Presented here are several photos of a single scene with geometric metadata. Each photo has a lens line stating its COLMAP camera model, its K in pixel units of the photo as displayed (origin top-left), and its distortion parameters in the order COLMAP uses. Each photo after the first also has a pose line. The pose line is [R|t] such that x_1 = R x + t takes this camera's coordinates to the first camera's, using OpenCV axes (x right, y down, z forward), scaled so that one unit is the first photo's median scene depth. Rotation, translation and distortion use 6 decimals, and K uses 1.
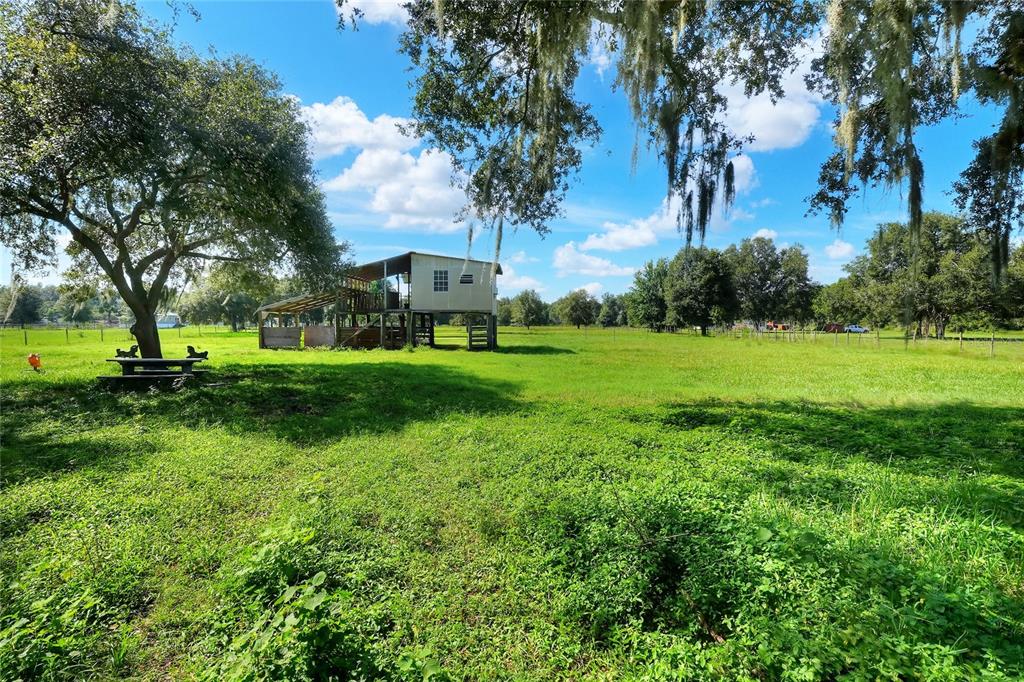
lens RADIAL K [[494.2, 0, 507.7], [0, 494.2, 339.2], [0, 0, 1]] dist [-0.018798, 0.002397]
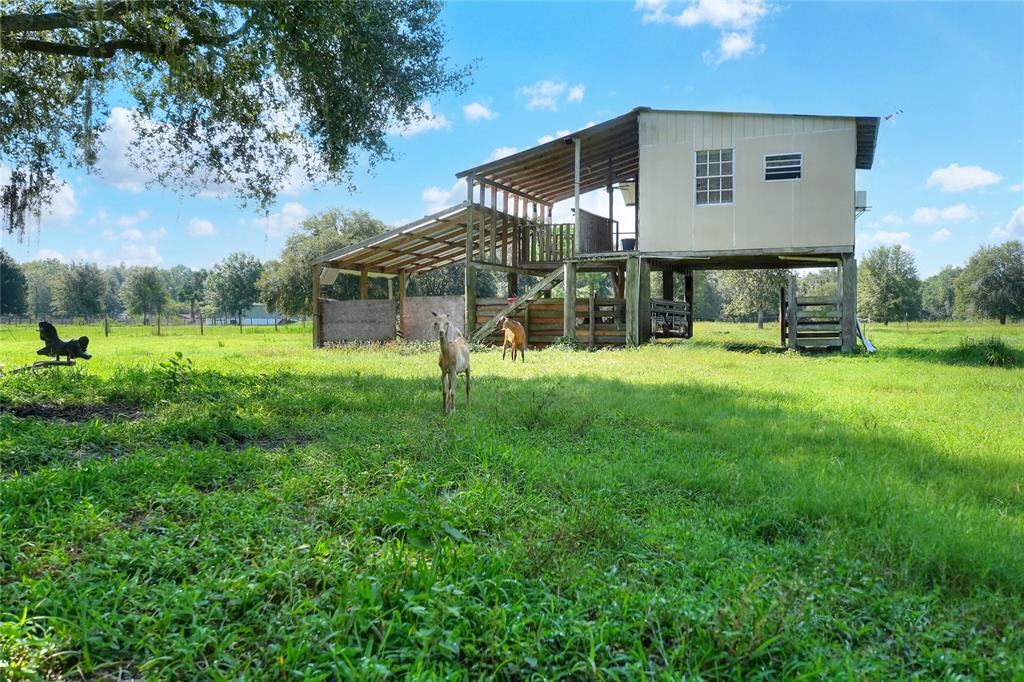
lens RADIAL K [[832.3, 0, 509.5], [0, 832.3, 347.4], [0, 0, 1]] dist [0.051992, -0.003238]
pose [[0.935510, 0.005942, -0.353251, -0.048564], [-0.006742, 0.999977, -0.001035, 0.018329], [0.353237, 0.003349, 0.935528, 0.302762]]
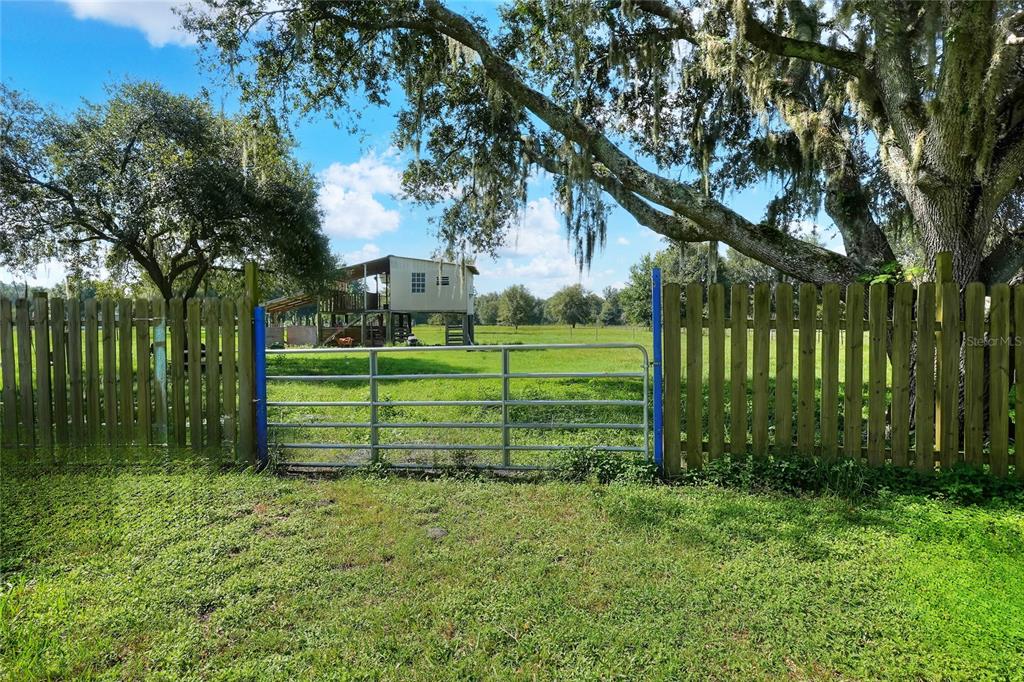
lens RADIAL K [[593.5, 0, 512.8], [0, 593.5, 344.0], [0, 0, 1]] dist [0.035229, 0.000189]
pose [[0.999698, -0.004277, 0.024217, 0.033512], [0.004163, 0.999980, 0.004777, 0.007397], [-0.024237, -0.004675, 0.999695, -0.262839]]
